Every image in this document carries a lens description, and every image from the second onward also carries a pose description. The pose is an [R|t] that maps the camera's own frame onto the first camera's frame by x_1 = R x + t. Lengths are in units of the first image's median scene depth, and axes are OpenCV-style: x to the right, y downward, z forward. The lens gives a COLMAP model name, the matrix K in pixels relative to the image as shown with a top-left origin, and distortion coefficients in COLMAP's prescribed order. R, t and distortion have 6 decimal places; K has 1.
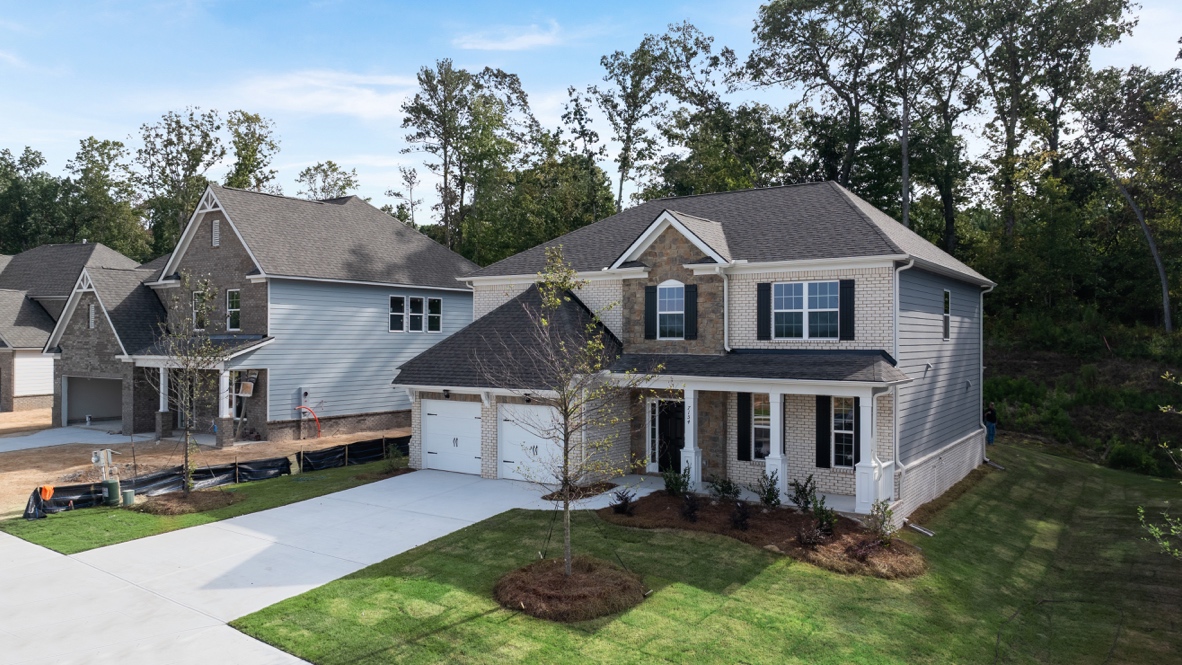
lens RADIAL K [[835.7, 0, 591.5], [0, 835.7, 327.1], [0, 0, 1]] dist [-0.011883, 0.000741]
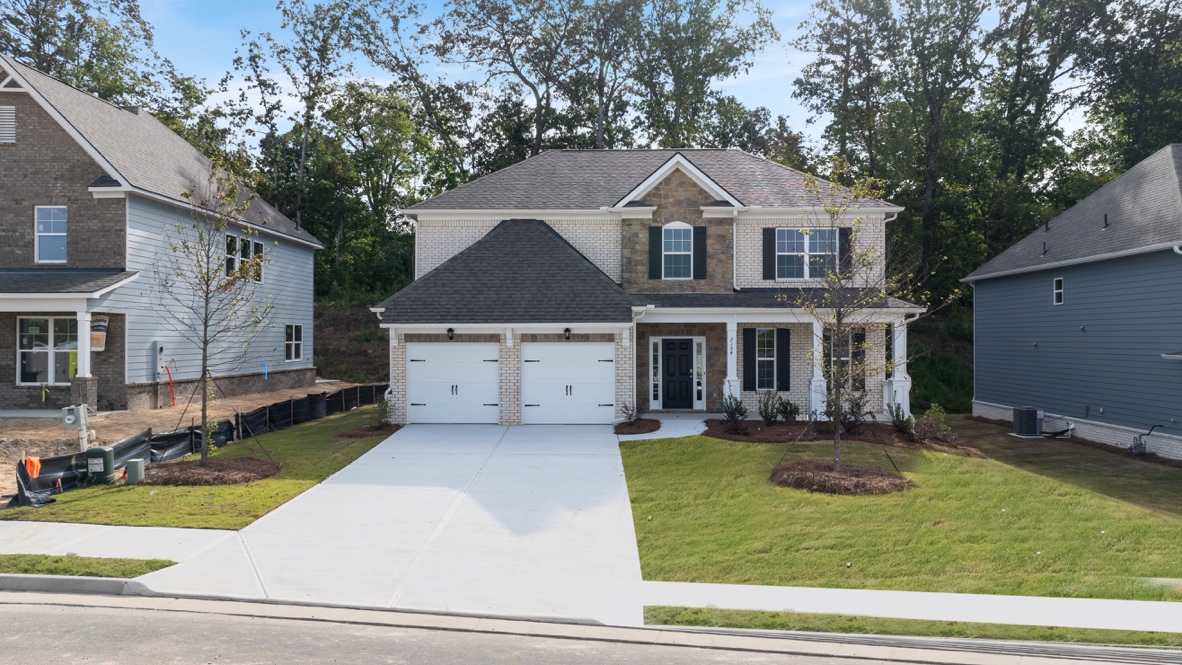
lens RADIAL K [[835.7, 0, 591.5], [0, 835.7, 327.1], [0, 0, 1]] dist [-0.011883, 0.000741]
pose [[0.845039, 0.004512, 0.534685, -0.558585], [-0.005715, 0.999983, 0.000595, 0.075748], [-0.534673, -0.003558, 0.845051, 0.186967]]
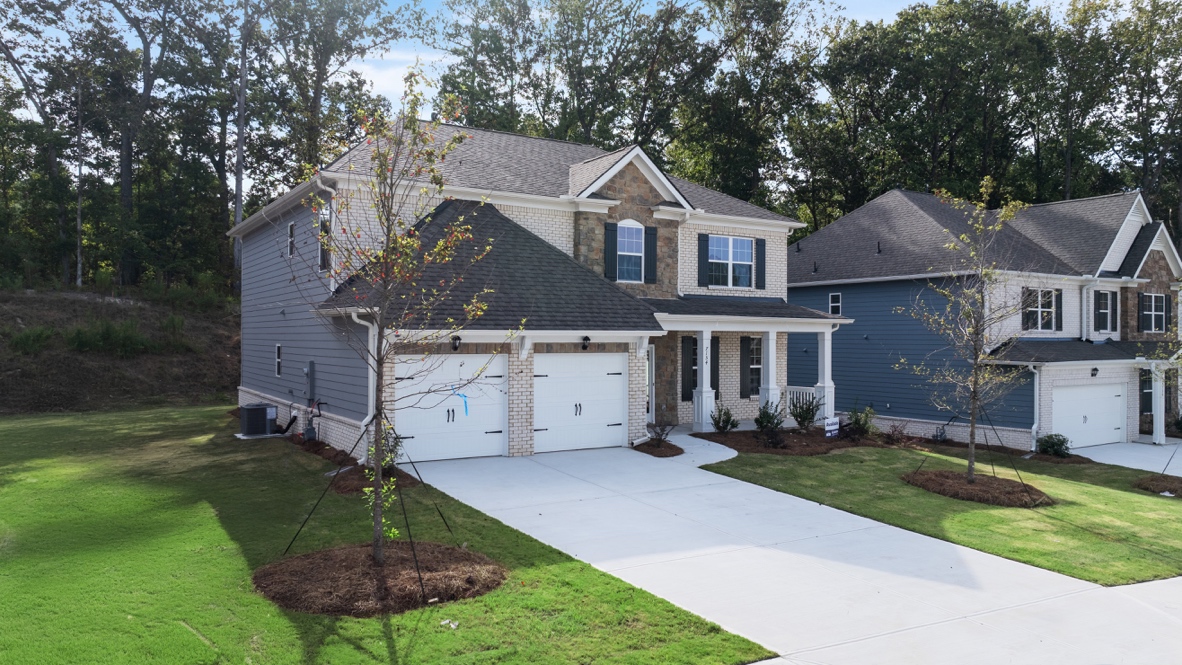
lens RADIAL K [[835.7, 0, 591.5], [0, 835.7, 327.1], [0, 0, 1]] dist [-0.011883, 0.000741]
pose [[0.398667, 0.011851, 0.917019, -0.806933], [-0.016534, 0.999847, -0.005733, 0.073297], [-0.916947, -0.012876, 0.398802, 0.675671]]
